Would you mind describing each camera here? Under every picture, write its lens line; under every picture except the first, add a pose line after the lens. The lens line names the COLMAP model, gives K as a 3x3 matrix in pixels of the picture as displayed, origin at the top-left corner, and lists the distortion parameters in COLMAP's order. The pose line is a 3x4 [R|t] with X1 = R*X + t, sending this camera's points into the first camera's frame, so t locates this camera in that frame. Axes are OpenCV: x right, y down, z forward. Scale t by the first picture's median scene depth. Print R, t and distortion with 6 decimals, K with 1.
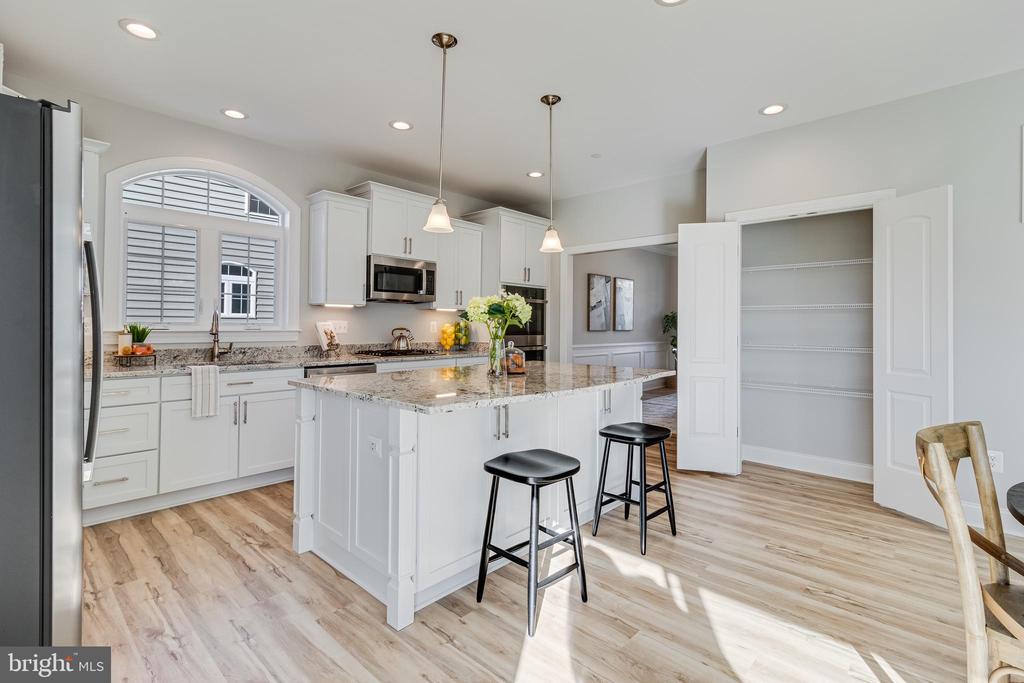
lens RADIAL K [[474.2, 0, 513.7], [0, 474.2, 332.4], [0, 0, 1]] dist [-0.000529, -0.000138]
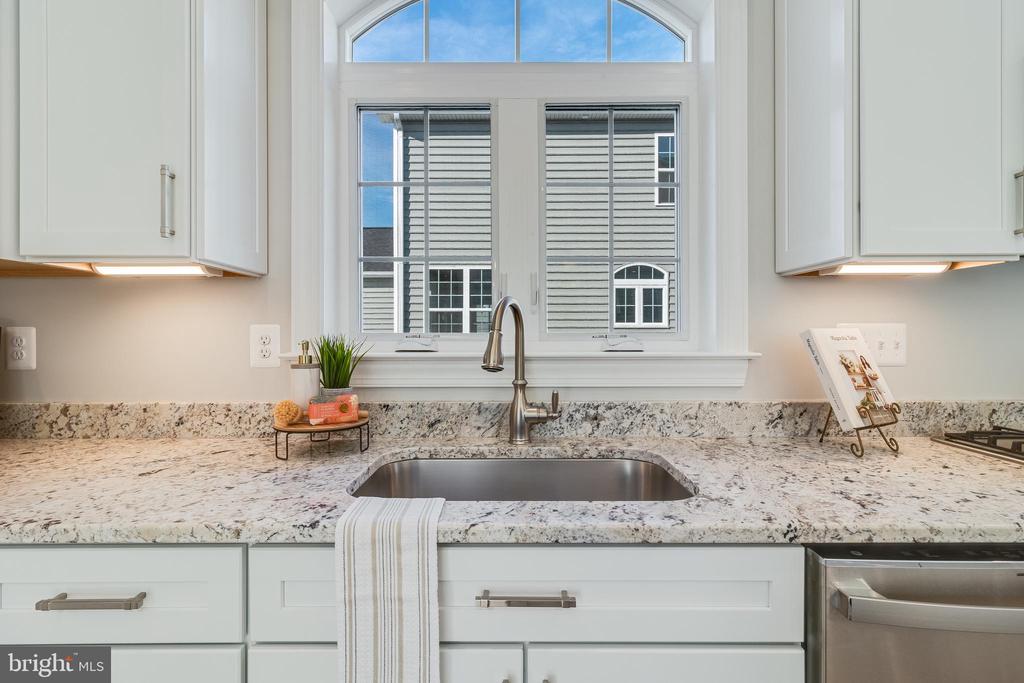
lens RADIAL K [[481.2, 0, 507.4], [0, 481.2, 318.9], [0, 0, 1]] dist [-0.001441, -0.000180]
pose [[0.672554, -0.032577, -0.739331, -0.317090], [-0.003749, 0.998868, -0.047423, -0.012544], [0.740038, 0.034666, 0.671671, 0.649734]]
